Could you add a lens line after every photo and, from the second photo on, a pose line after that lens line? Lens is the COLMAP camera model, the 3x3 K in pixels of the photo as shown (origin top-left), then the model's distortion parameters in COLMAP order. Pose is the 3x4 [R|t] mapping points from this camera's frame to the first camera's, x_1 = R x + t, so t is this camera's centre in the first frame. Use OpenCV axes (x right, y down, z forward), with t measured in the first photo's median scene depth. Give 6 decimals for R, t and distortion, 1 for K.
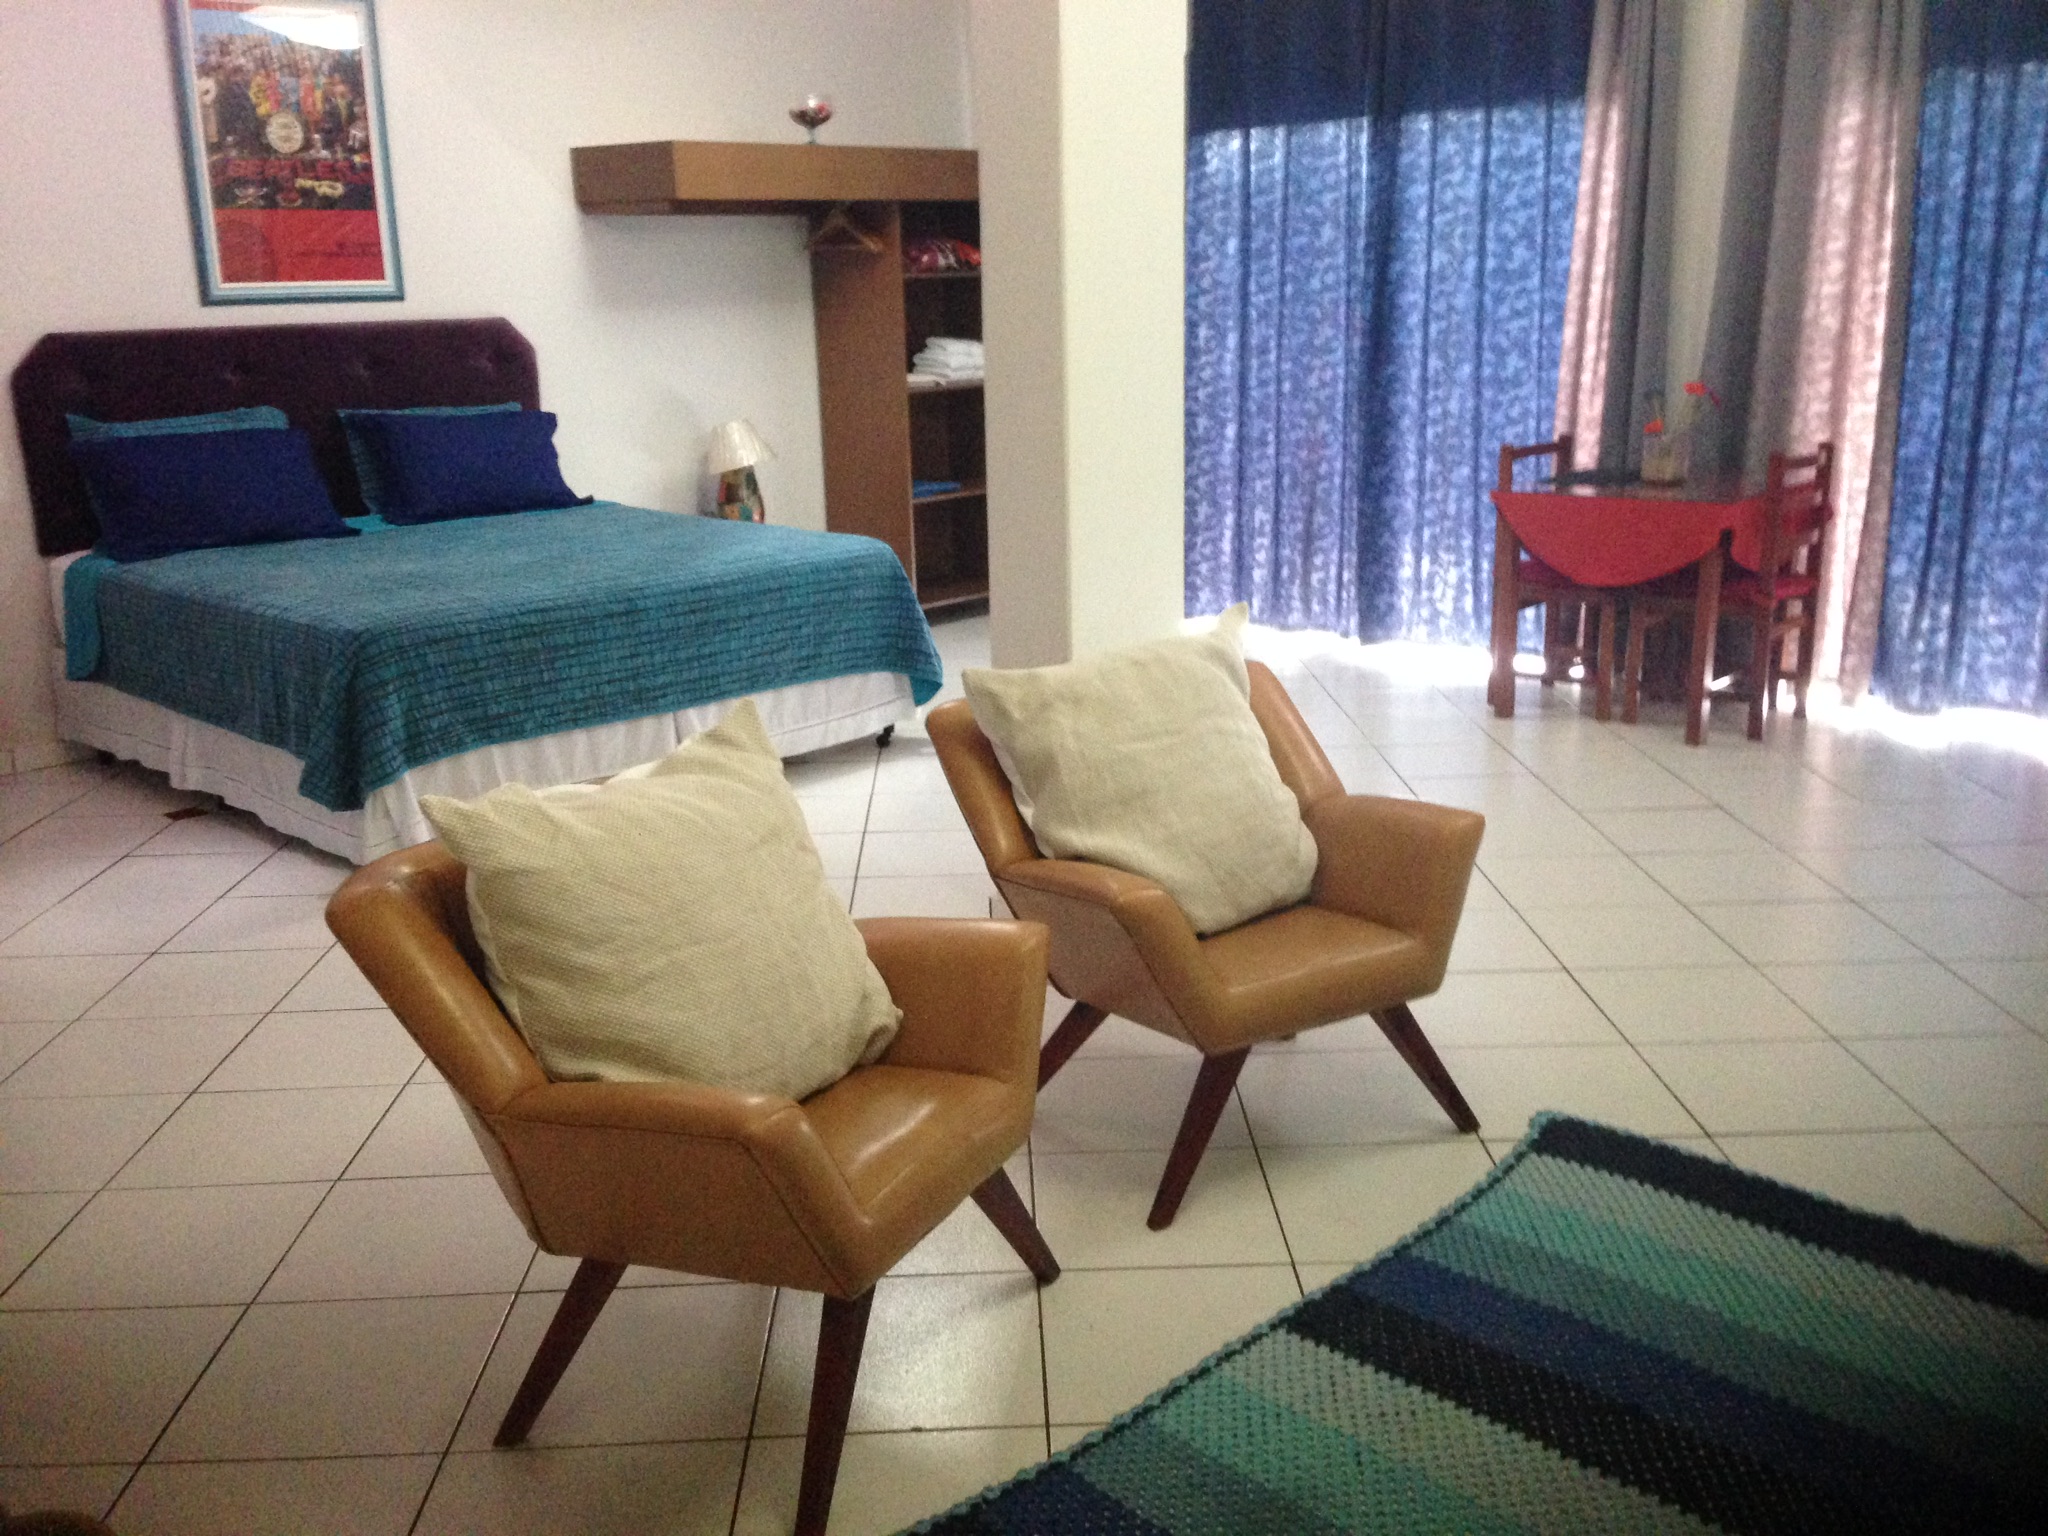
lens RADIAL K [[1914.3, 0, 1024.0], [0, 1914.3, 768.0], [0, 0, 1]] dist [0.168663, -0.290052]
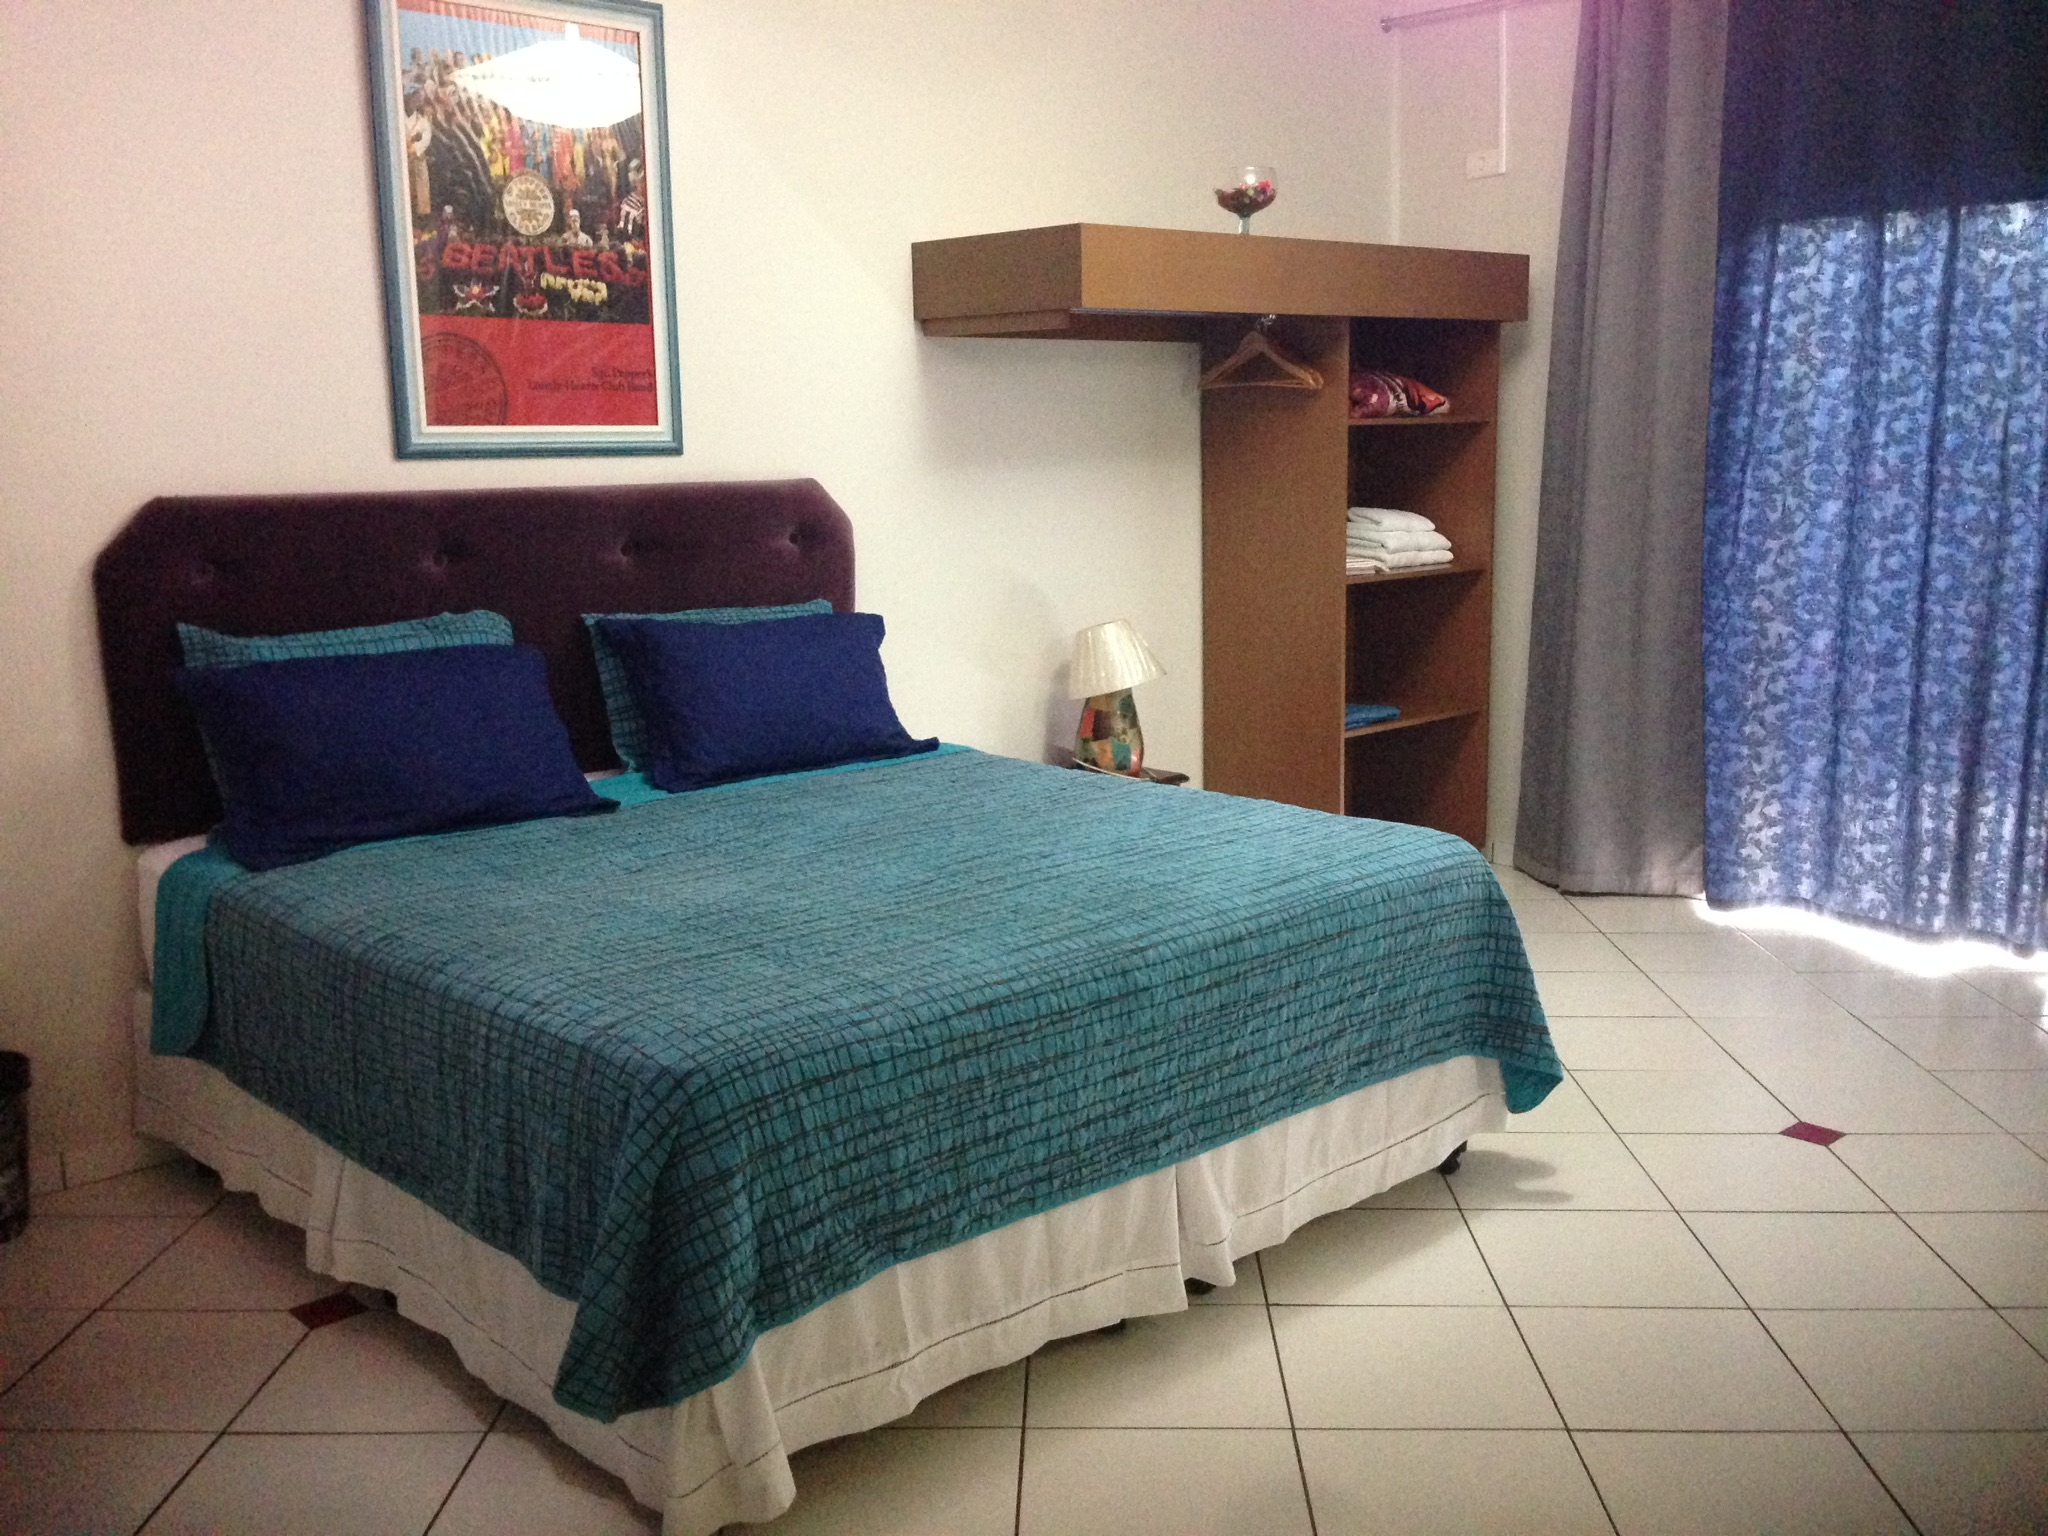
lens RADIAL K [[1914.3, 0, 1024.0], [0, 1914.3, 768.0], [0, 0, 1]] dist [0.168663, -0.290052]
pose [[0.998149, 0.016330, -0.058581, -0.167569], [-0.021147, 0.996361, -0.082568, -0.082584], [0.057020, 0.083654, 0.994862, 0.367301]]
